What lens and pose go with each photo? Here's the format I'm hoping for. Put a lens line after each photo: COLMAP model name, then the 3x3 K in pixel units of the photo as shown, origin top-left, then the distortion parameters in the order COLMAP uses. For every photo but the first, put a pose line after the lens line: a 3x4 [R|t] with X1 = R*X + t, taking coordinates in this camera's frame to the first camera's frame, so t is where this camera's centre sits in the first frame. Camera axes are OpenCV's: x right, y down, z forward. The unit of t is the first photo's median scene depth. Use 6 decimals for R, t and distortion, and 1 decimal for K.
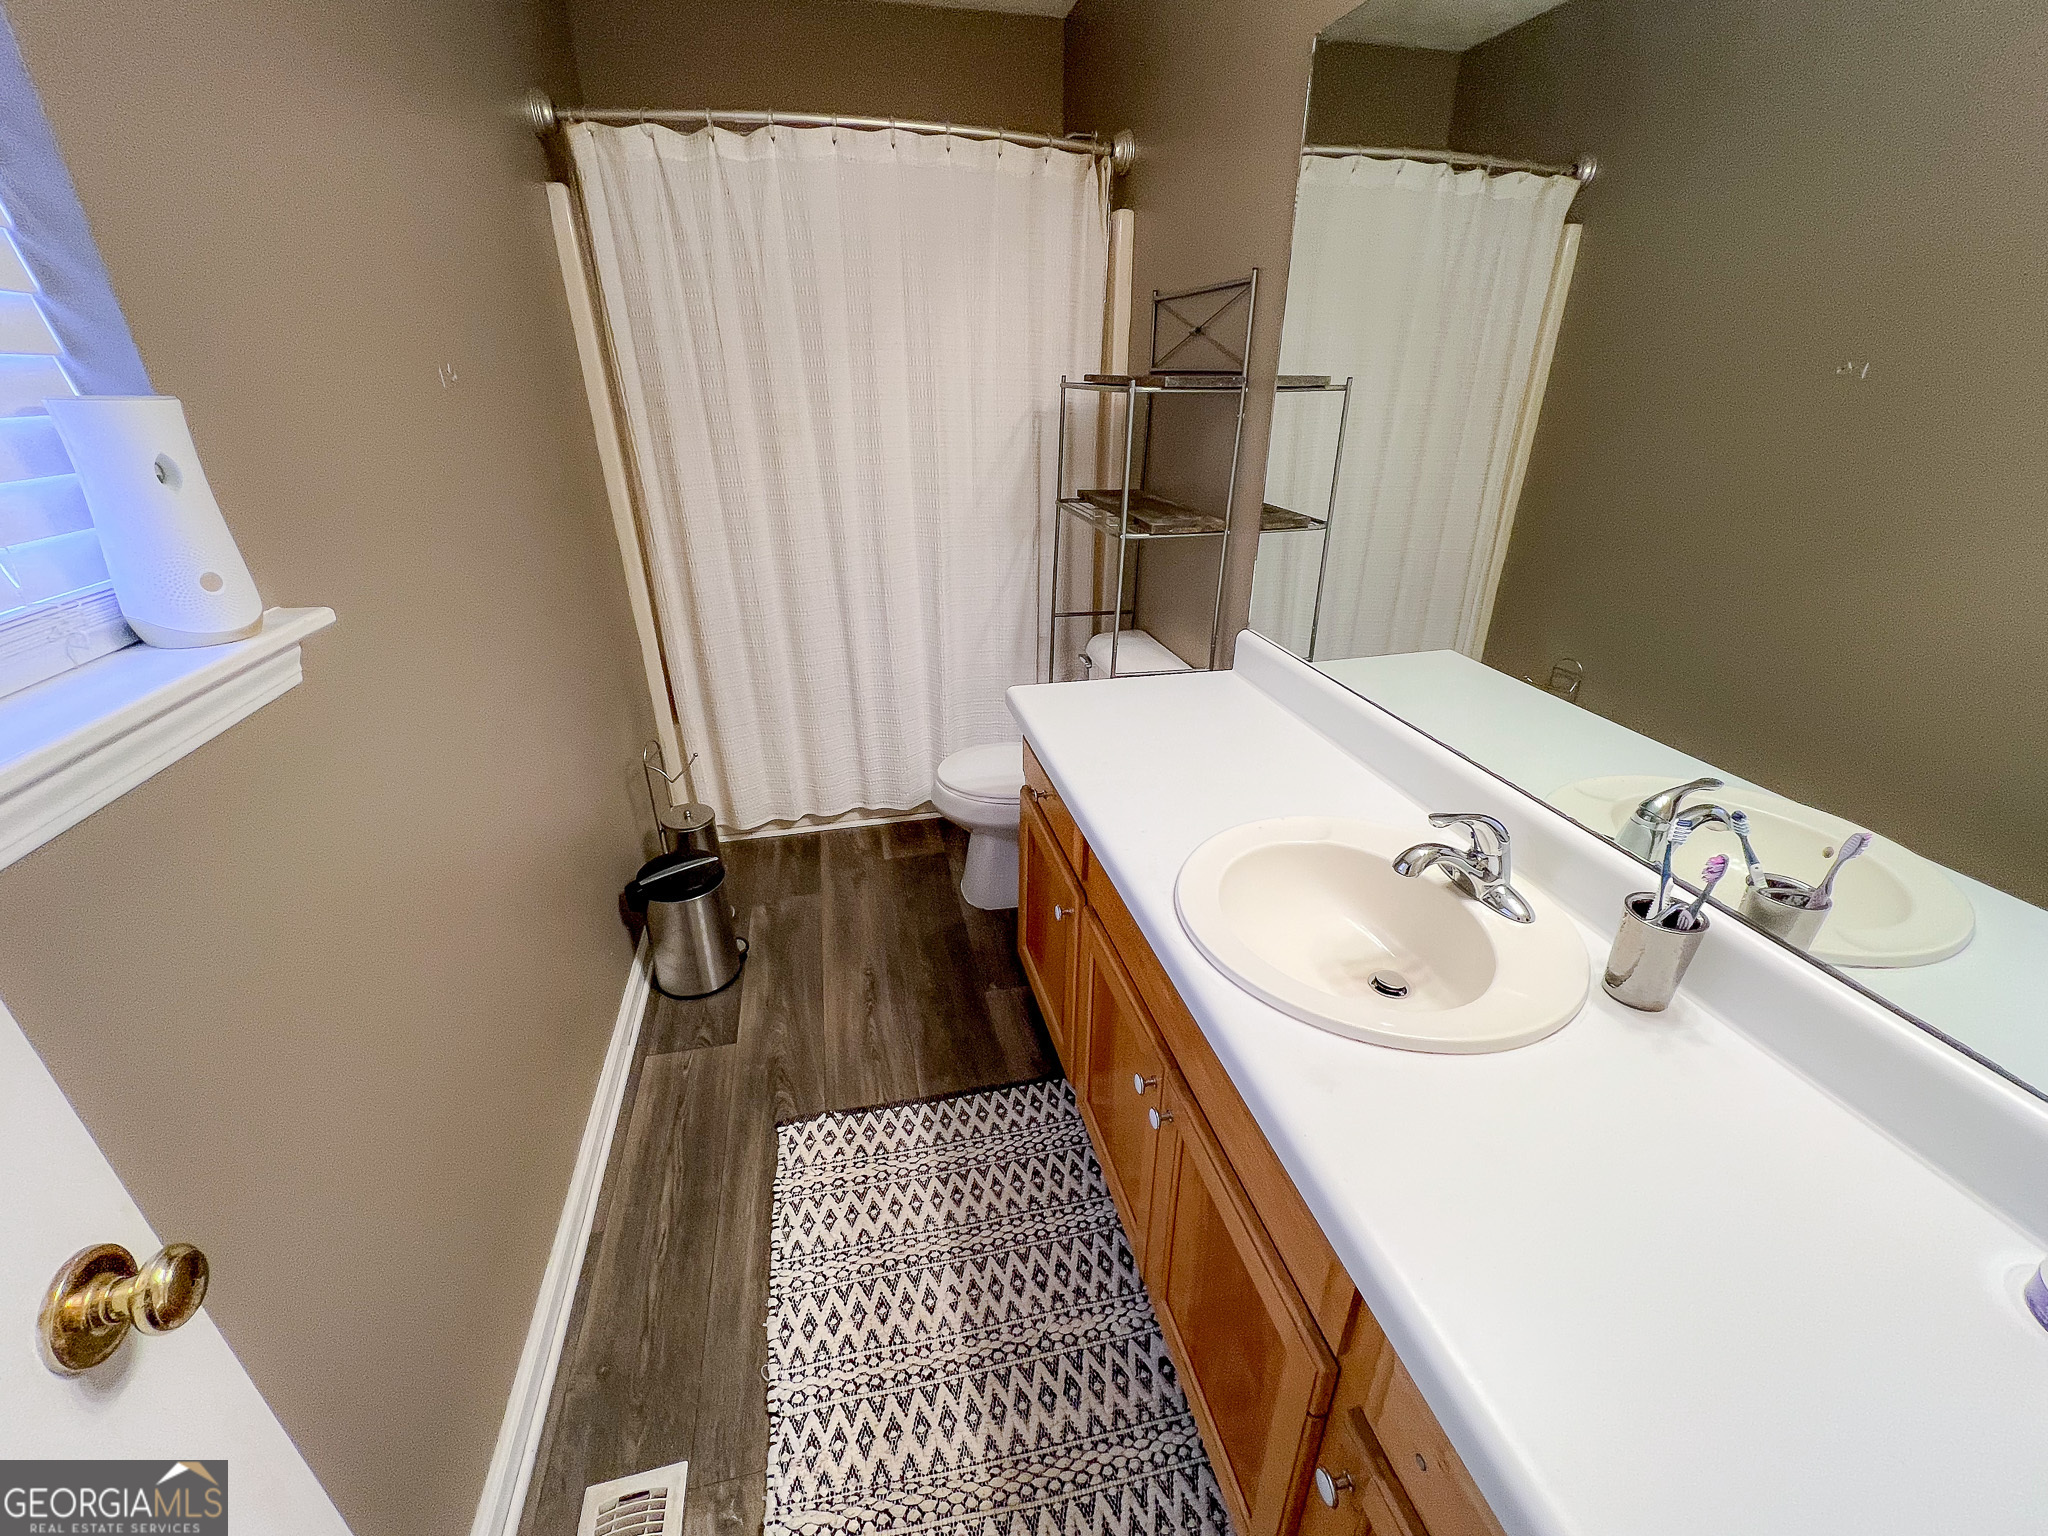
lens RADIAL K [[851.5, 0, 1024.0], [0, 851.5, 768.0], [0, 0, 1]] dist [-0.000592, 0.000496]
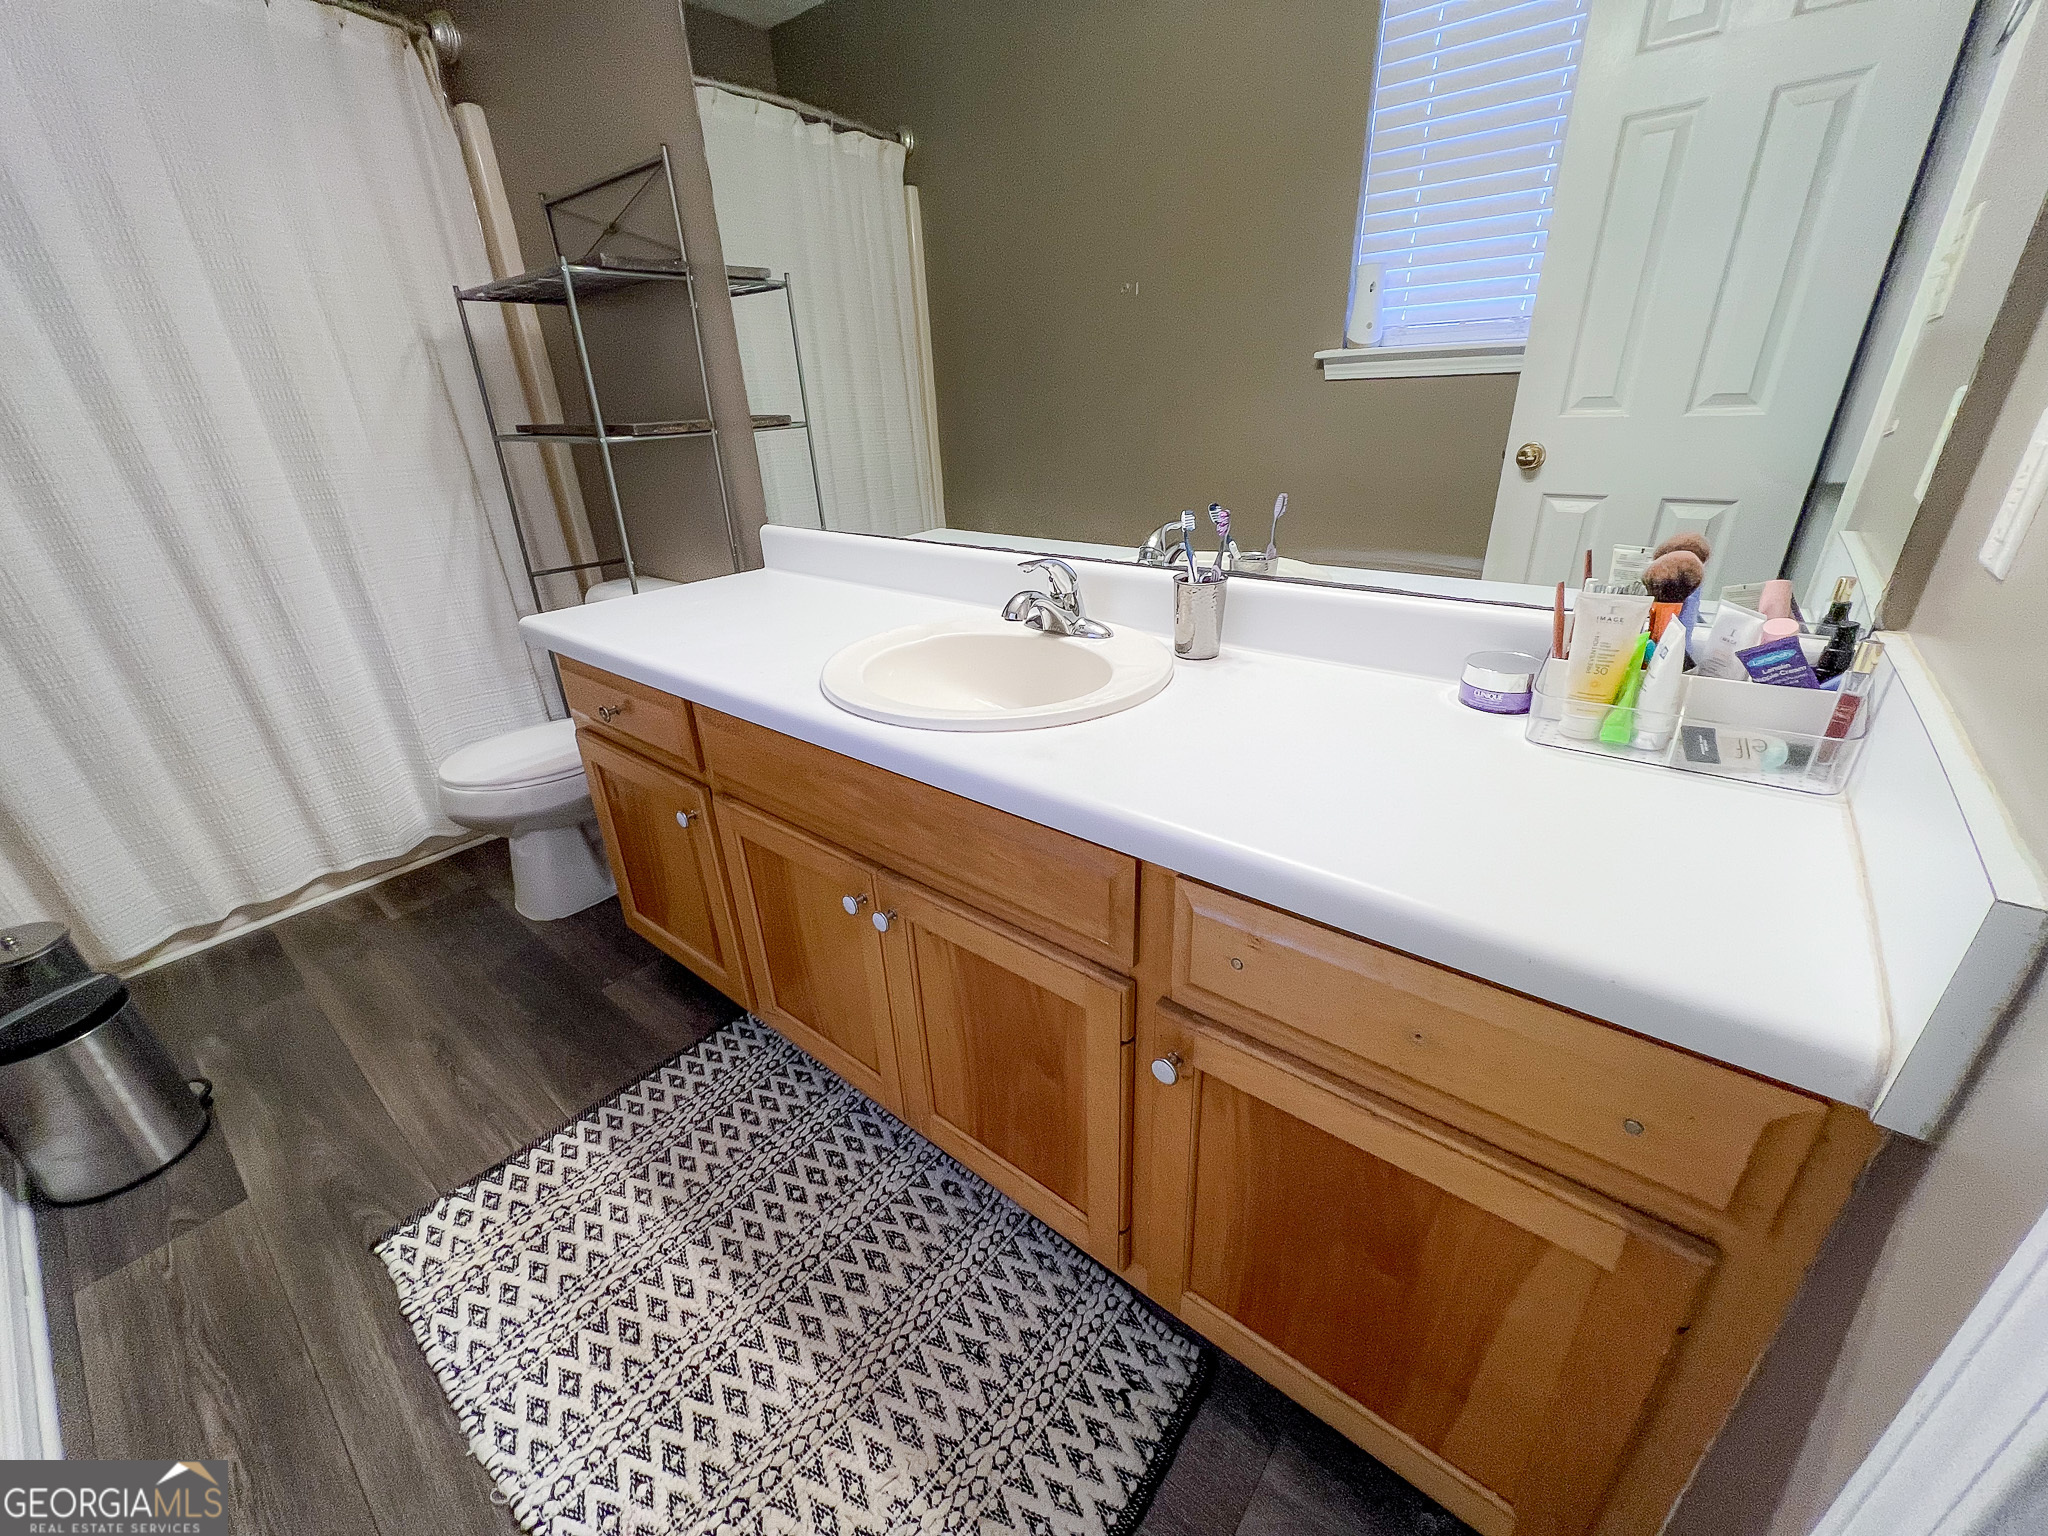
lens RADIAL K [[819.6, 0, 1028.1], [0, 819.6, 771.9], [0, 0, 1]] dist [-0.000471, -0.000079]
pose [[0.788927, -0.286644, 0.543535, -0.092588], [0.296243, 0.952375, 0.072264, 0.122925], [-0.538363, 0.104007, 0.836270, 0.057054]]
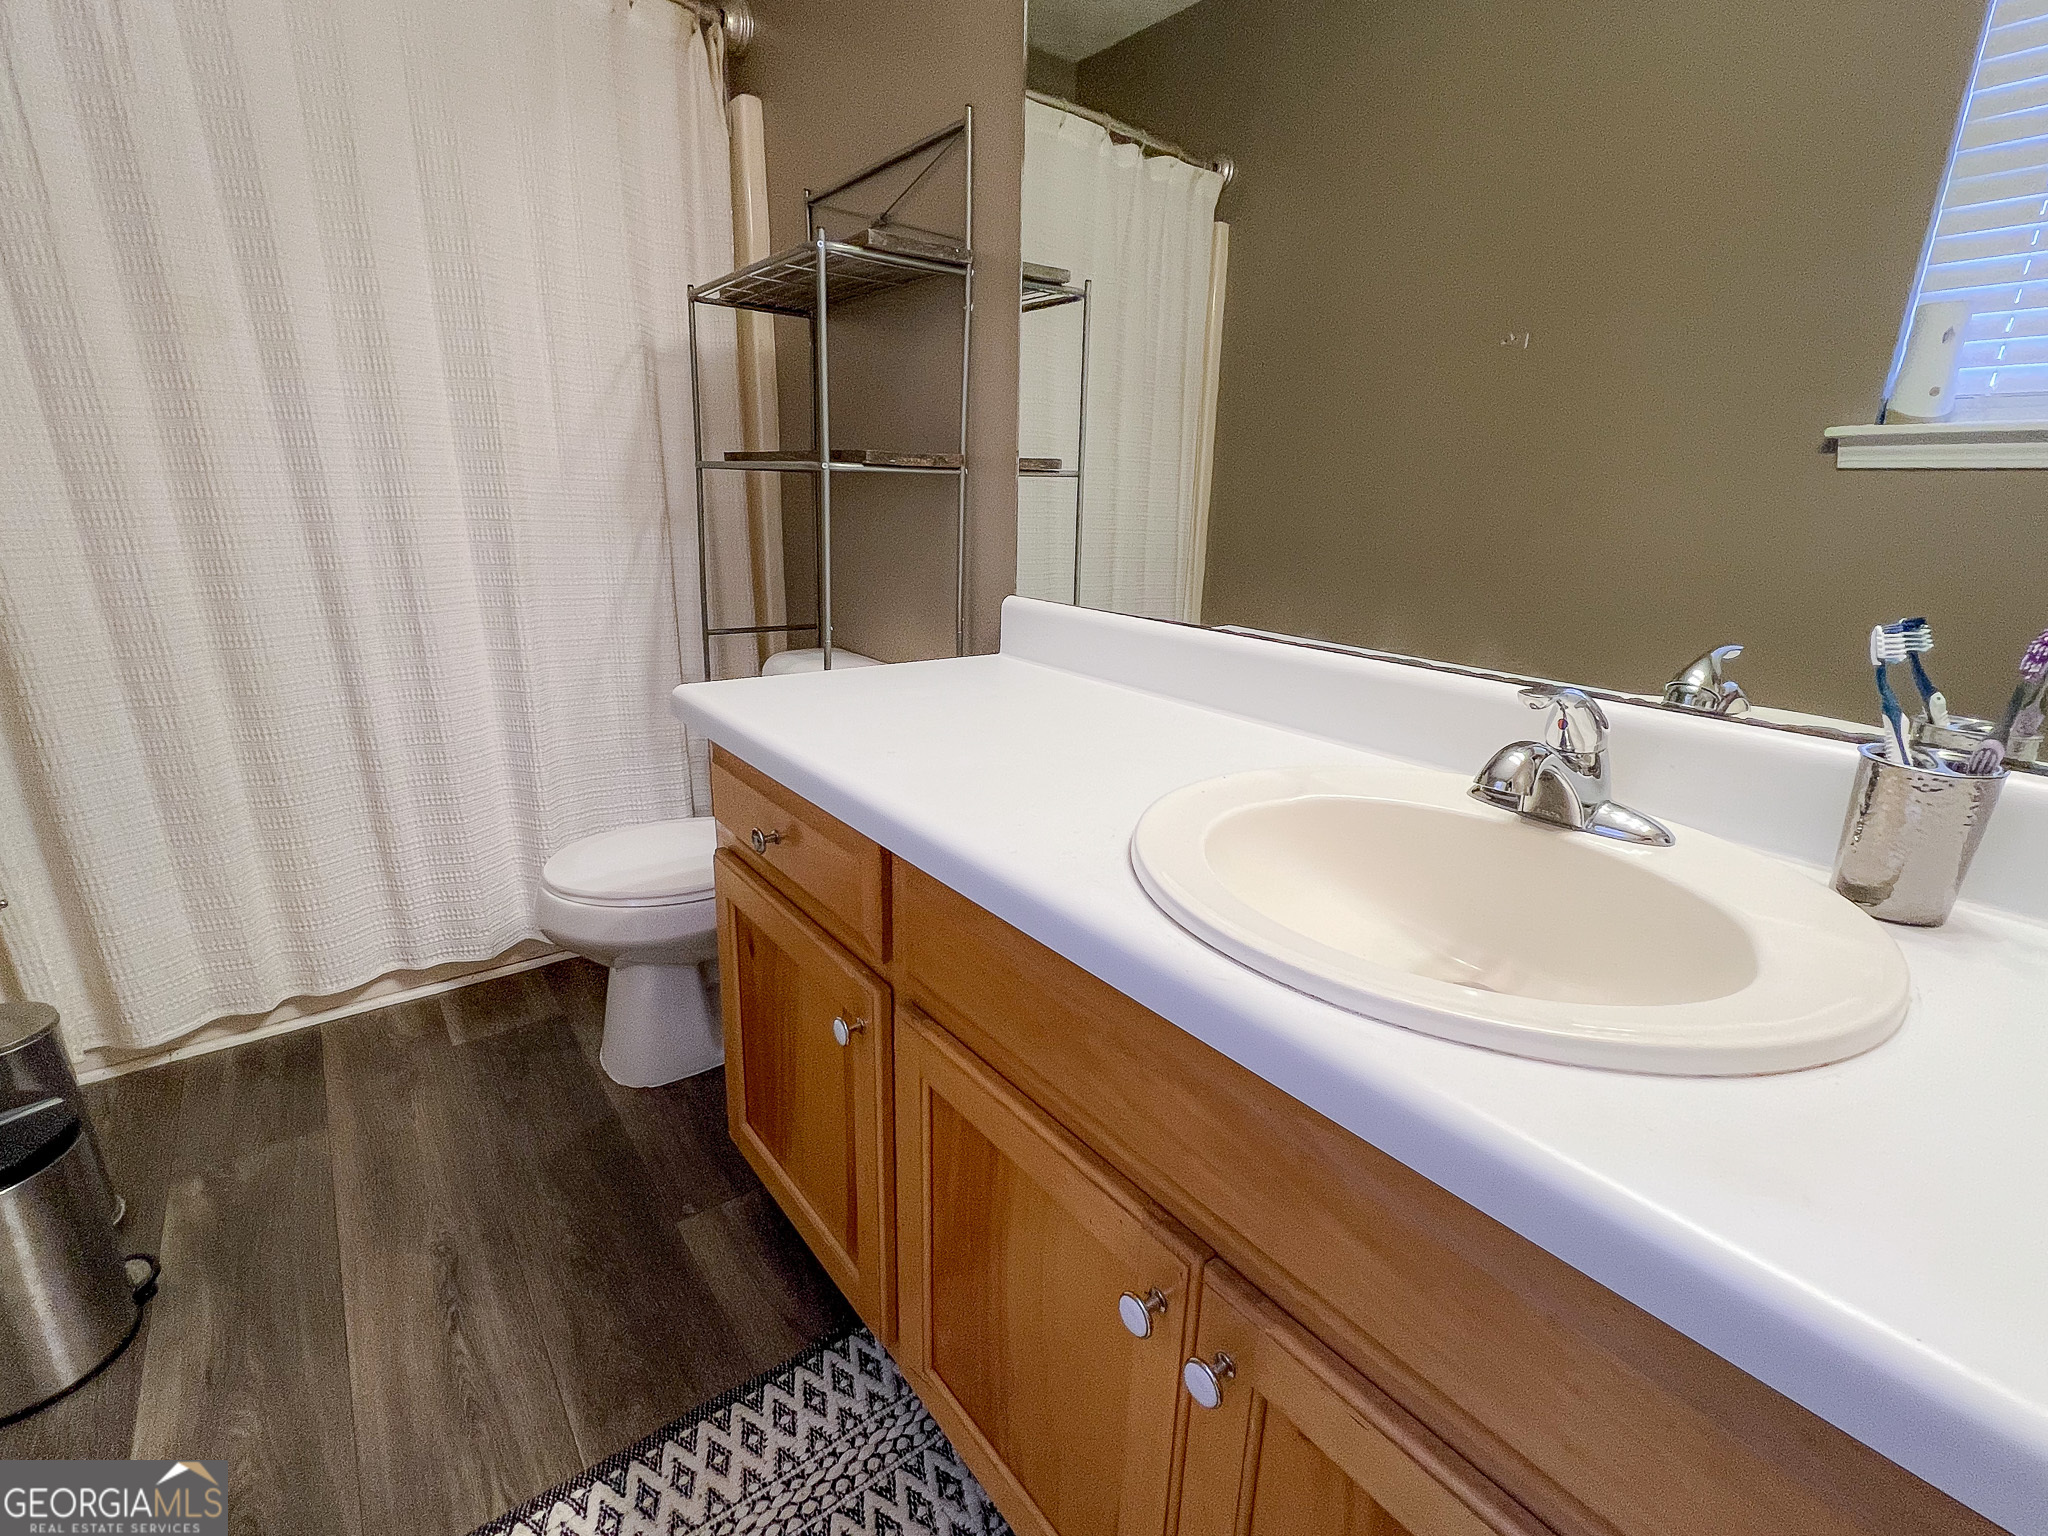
lens RADIAL K [[934.6, 0, 1023.4], [0, 934.6, 772.1], [0, 0, 1]] dist [-0.001116, -0.000128]
pose [[0.908811, -0.097972, 0.405543, -0.059554], [0.154205, 0.982084, -0.108314, 0.064982], [-0.387665, 0.160973, 0.907636, 0.275637]]
